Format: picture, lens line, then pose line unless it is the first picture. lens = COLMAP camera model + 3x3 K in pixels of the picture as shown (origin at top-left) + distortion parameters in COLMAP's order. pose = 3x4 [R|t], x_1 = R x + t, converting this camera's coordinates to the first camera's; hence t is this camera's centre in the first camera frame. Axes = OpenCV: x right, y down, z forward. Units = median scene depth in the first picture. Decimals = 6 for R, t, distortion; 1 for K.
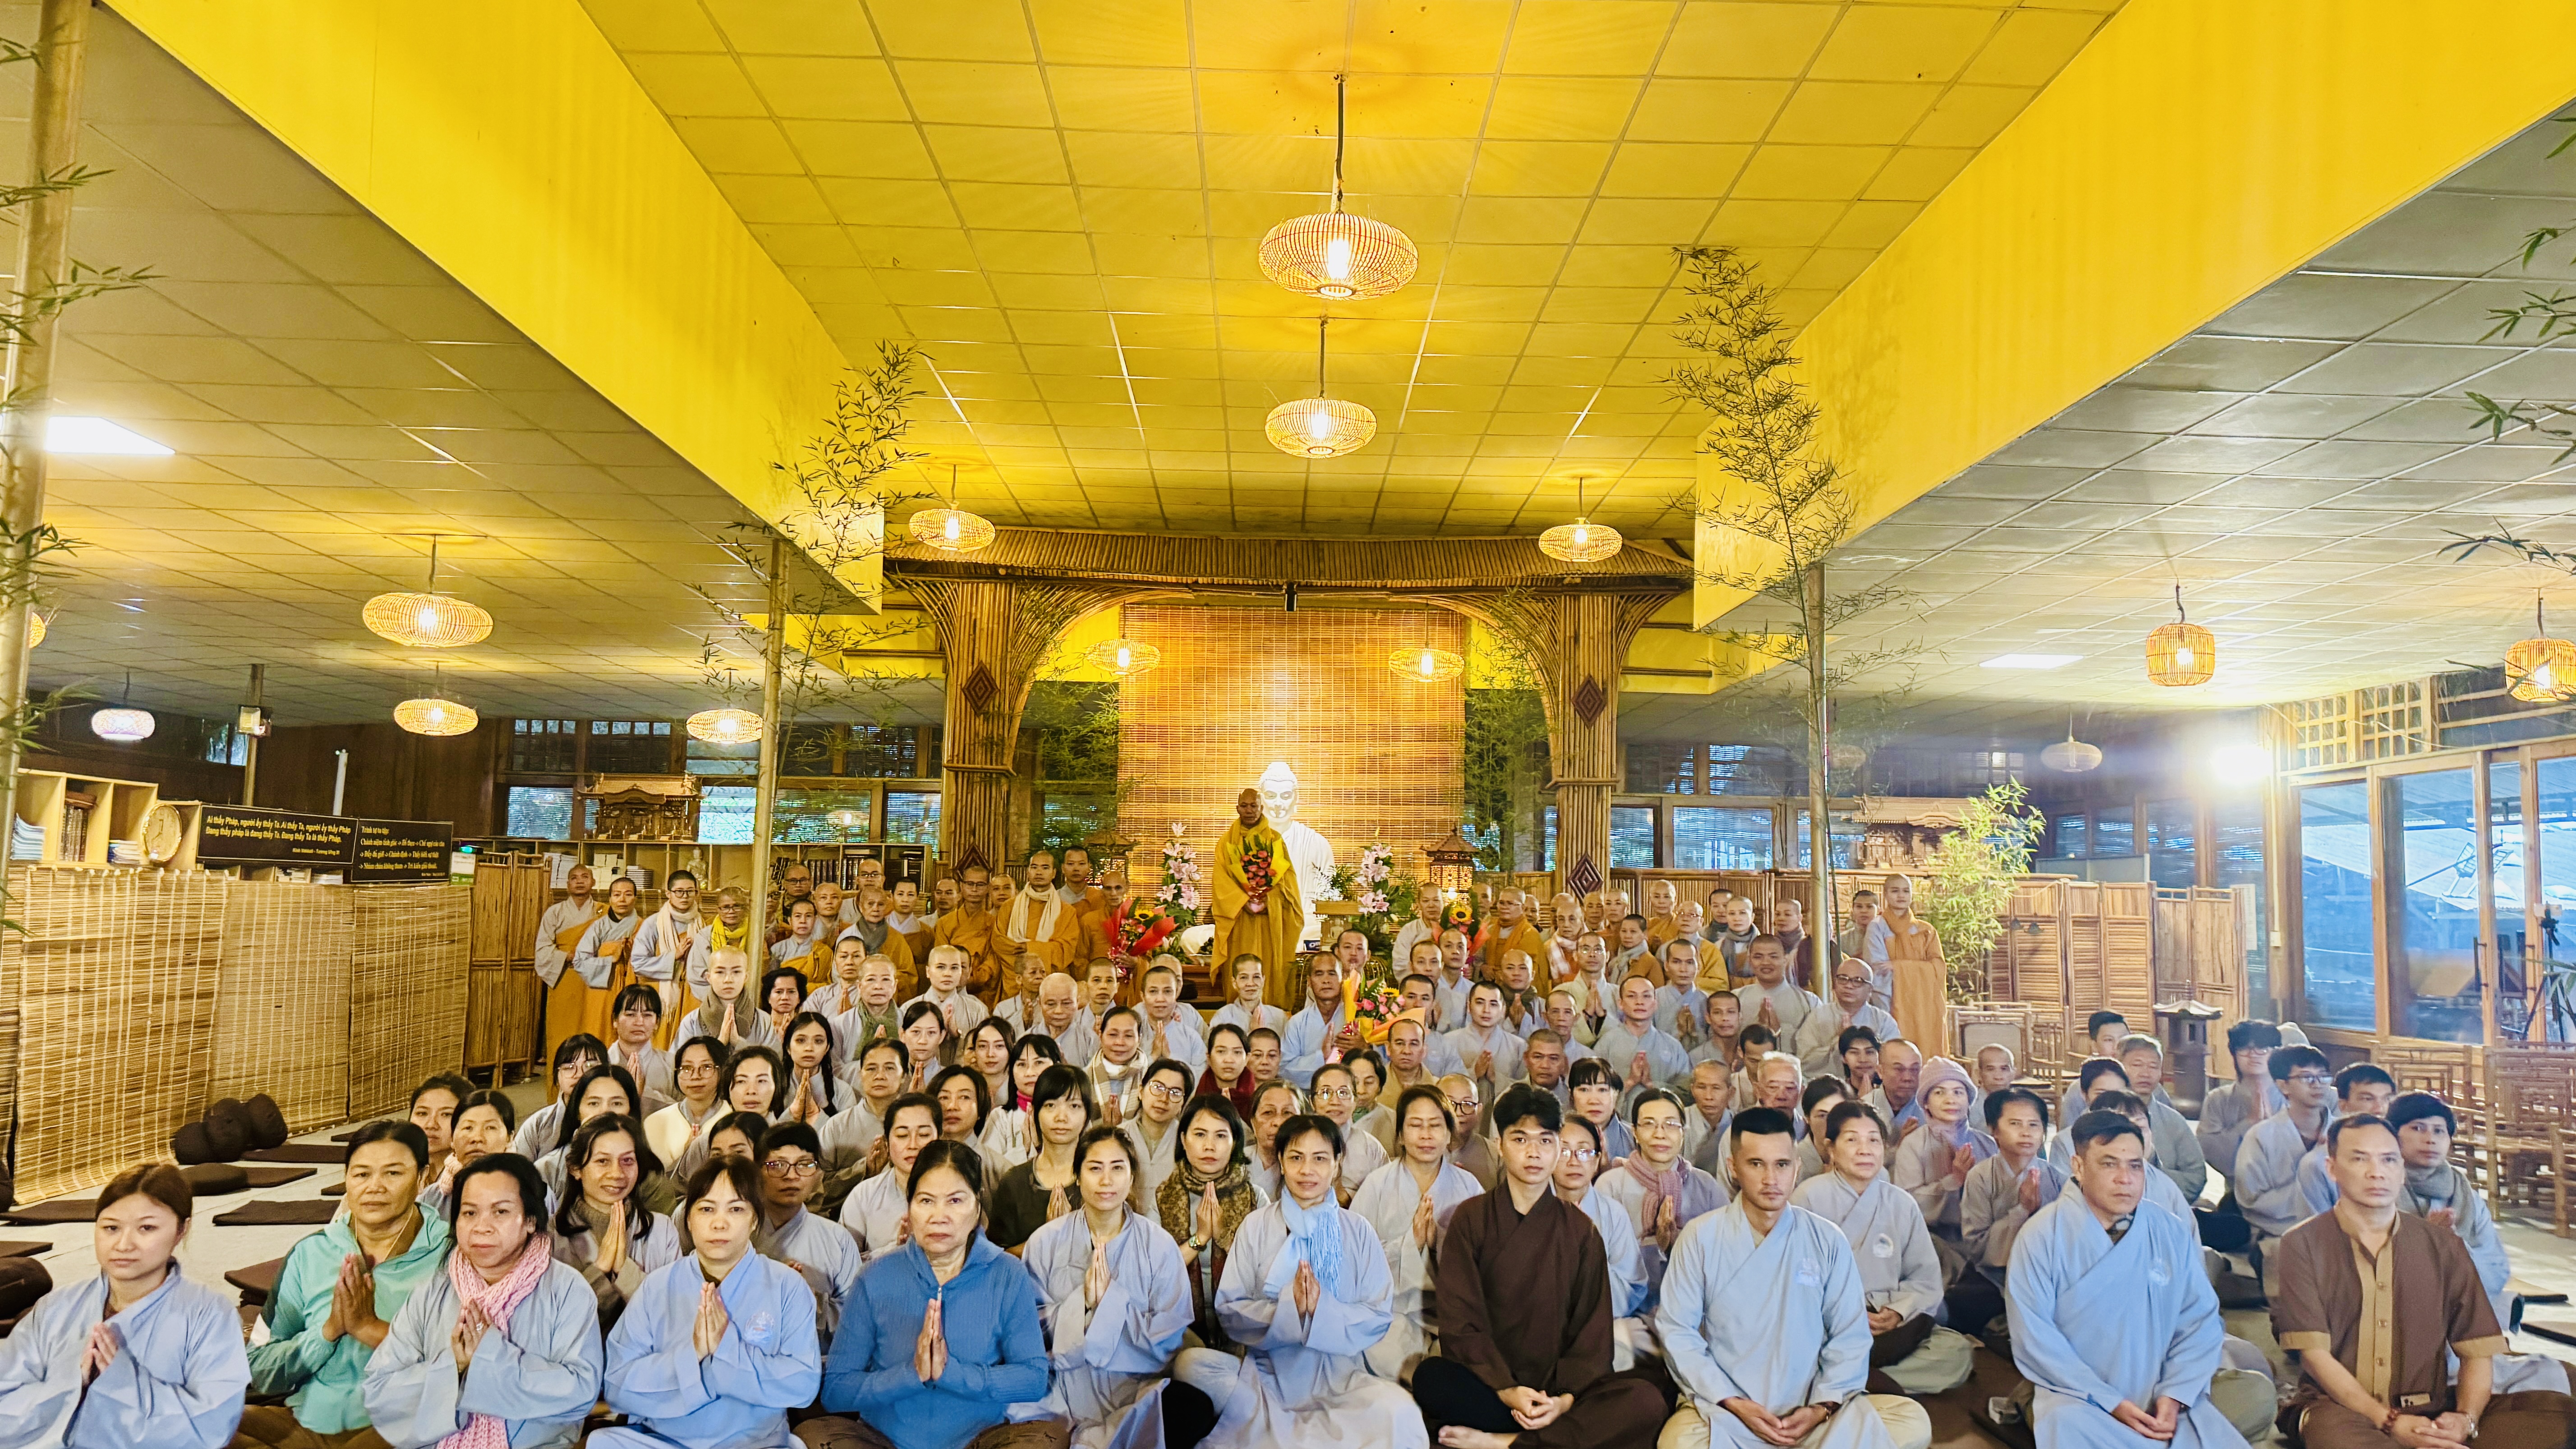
lens RADIAL K [[1820.1, 0, 1305.0], [0, 1820.1, 673.9], [0, 0, 1]] dist [0.067224, -0.013741]
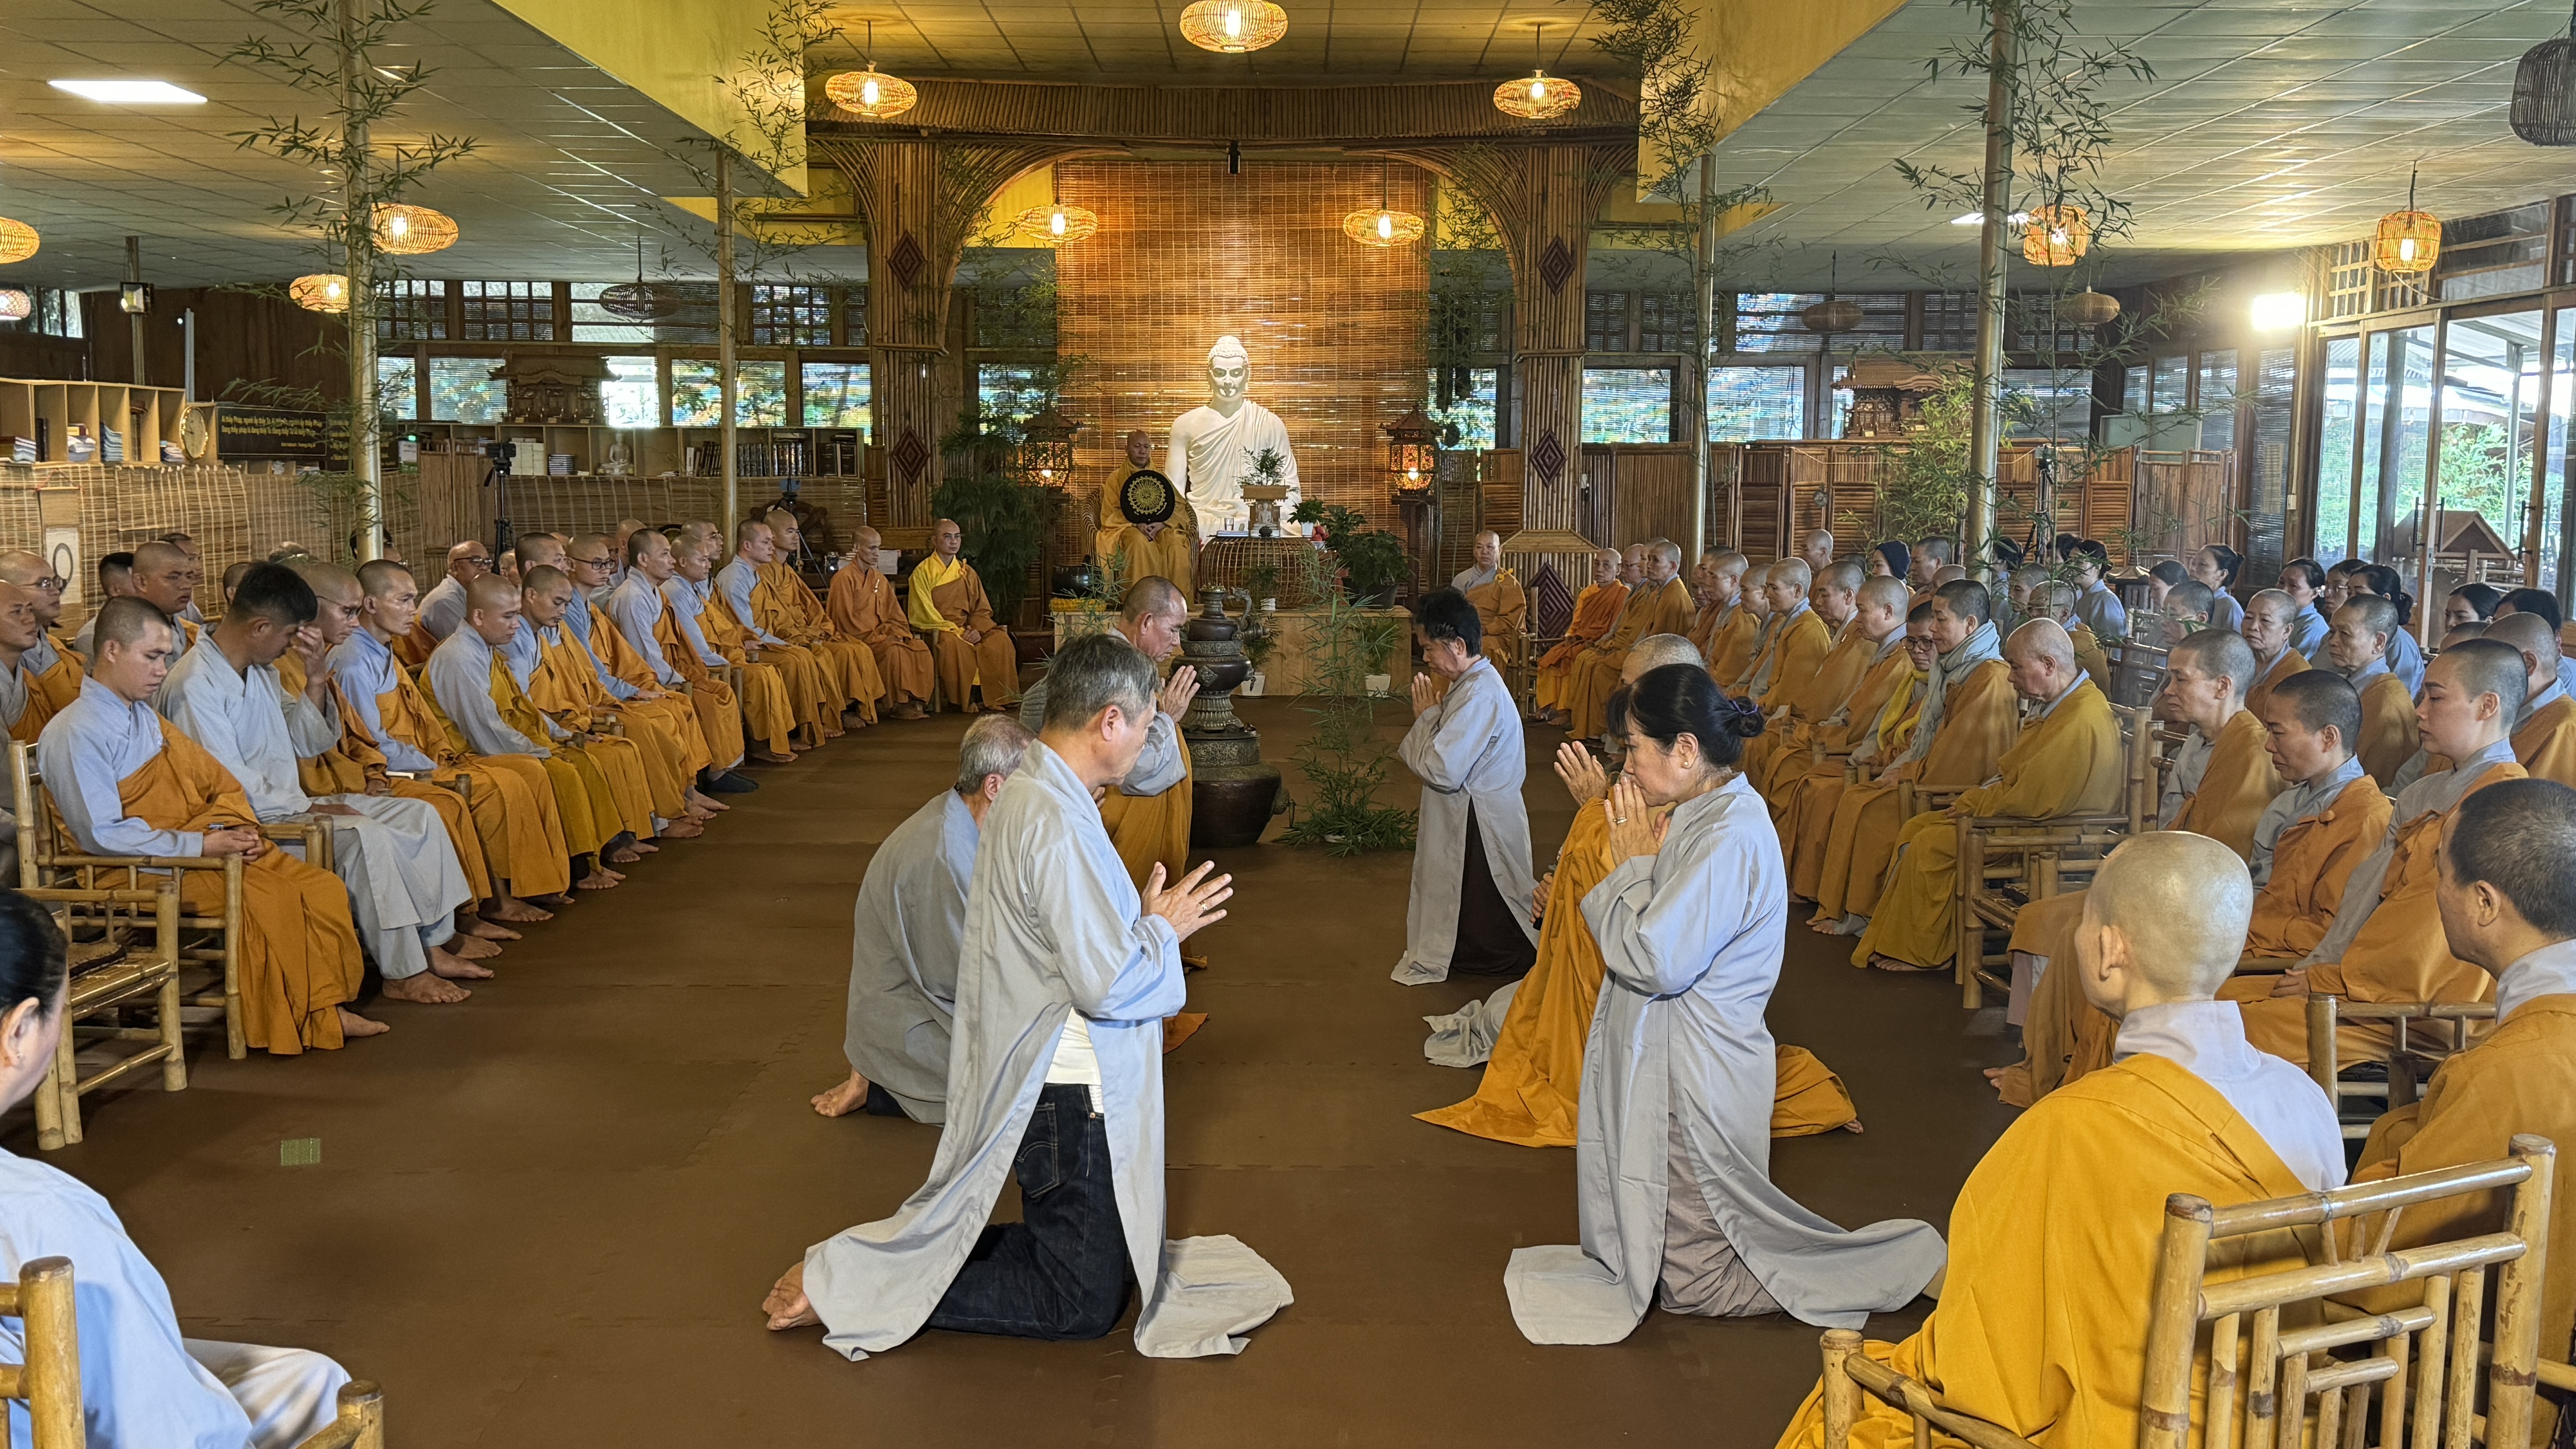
lens RADIAL K [[2513.7, 0, 1296.0], [0, 2513.7, 775.7], [0, 0, 1]] dist [0.077637, 0.000000]
pose [[0.999783, -0.011116, -0.017607, 0.040623], [0.015056, 0.970021, 0.242552, -0.045953], [0.014383, -0.242765, 0.969979, -0.313026]]
